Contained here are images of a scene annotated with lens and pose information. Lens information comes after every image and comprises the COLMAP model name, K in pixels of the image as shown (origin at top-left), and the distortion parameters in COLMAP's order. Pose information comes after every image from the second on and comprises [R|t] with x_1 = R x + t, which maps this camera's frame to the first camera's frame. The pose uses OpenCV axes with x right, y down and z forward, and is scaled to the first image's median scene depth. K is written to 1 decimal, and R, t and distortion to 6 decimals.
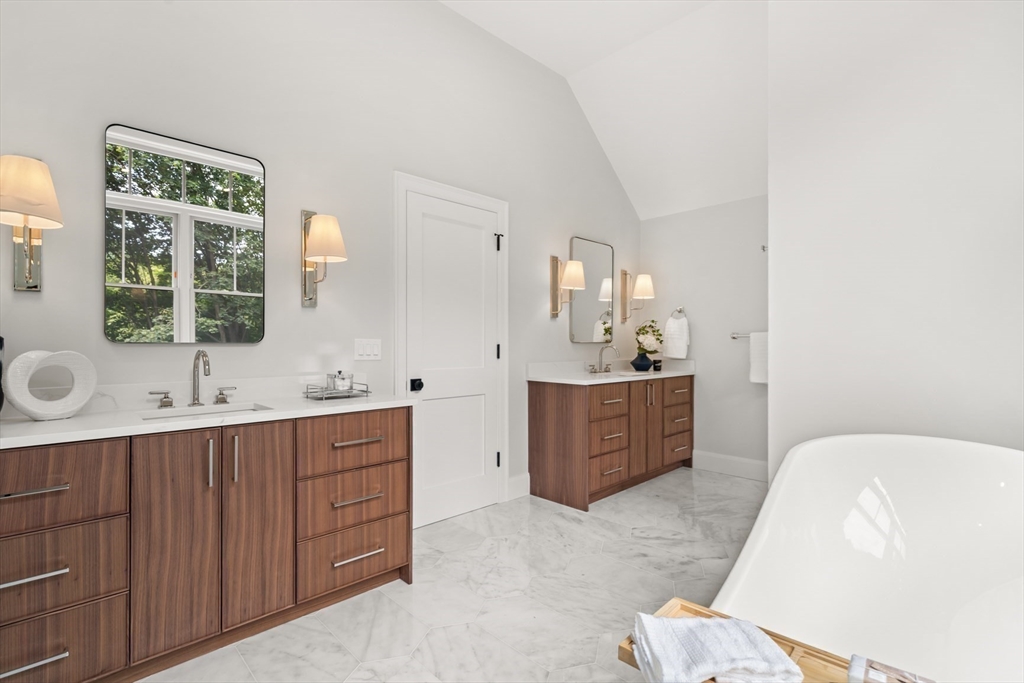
lens RADIAL K [[464.3, 0, 513.6], [0, 464.3, 344.0], [0, 0, 1]] dist [0.001222, 0.000152]
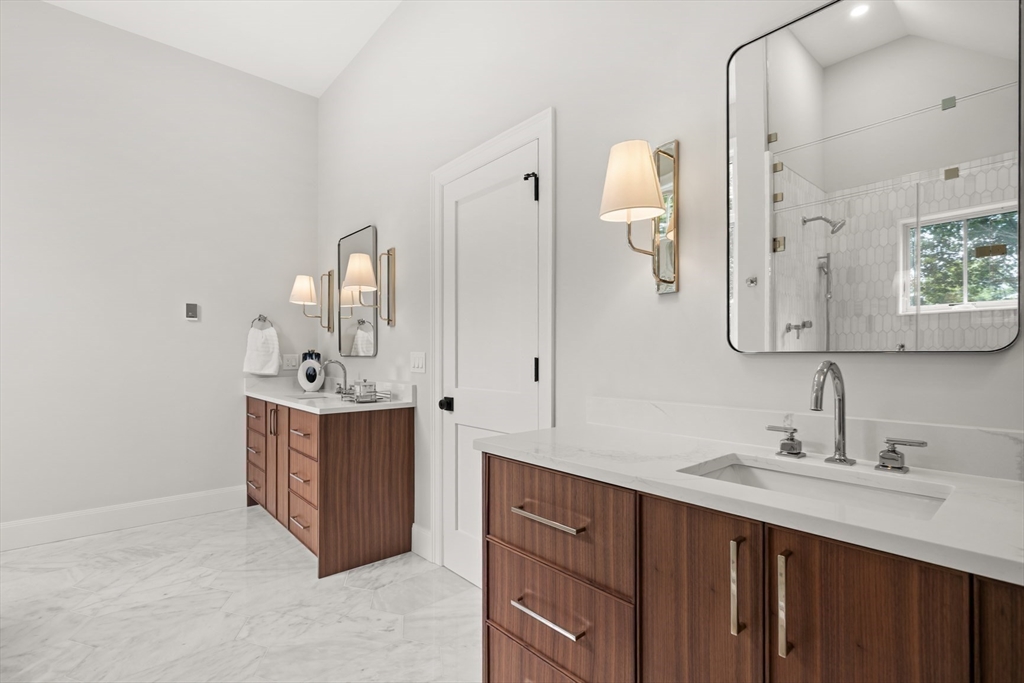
lens RADIAL K [[474.8, 0, 514.7], [0, 474.8, 346.0], [0, 0, 1]] dist [0.002985, 0.000335]
pose [[-0.038884, -0.017299, -0.999094, 0.859307], [0.000936, 0.999849, -0.017349, -0.005468], [0.999243, -0.001610, -0.038862, 1.467262]]
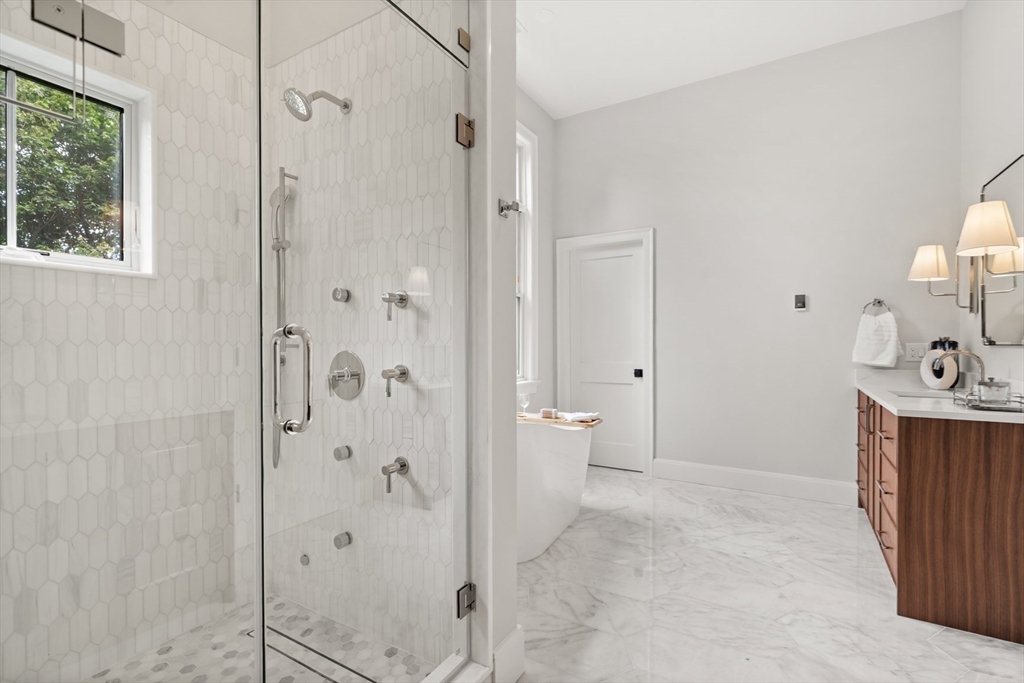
lens RADIAL K [[474.8, 0, 514.7], [0, 474.8, 346.0], [0, 0, 1]] dist [0.002985, 0.000335]
pose [[-0.963529, 0.002423, -0.267594, 0.713547], [0.002391, 0.999997, 0.000445, -0.000510], [0.267594, -0.000211, -0.963532, 1.647045]]
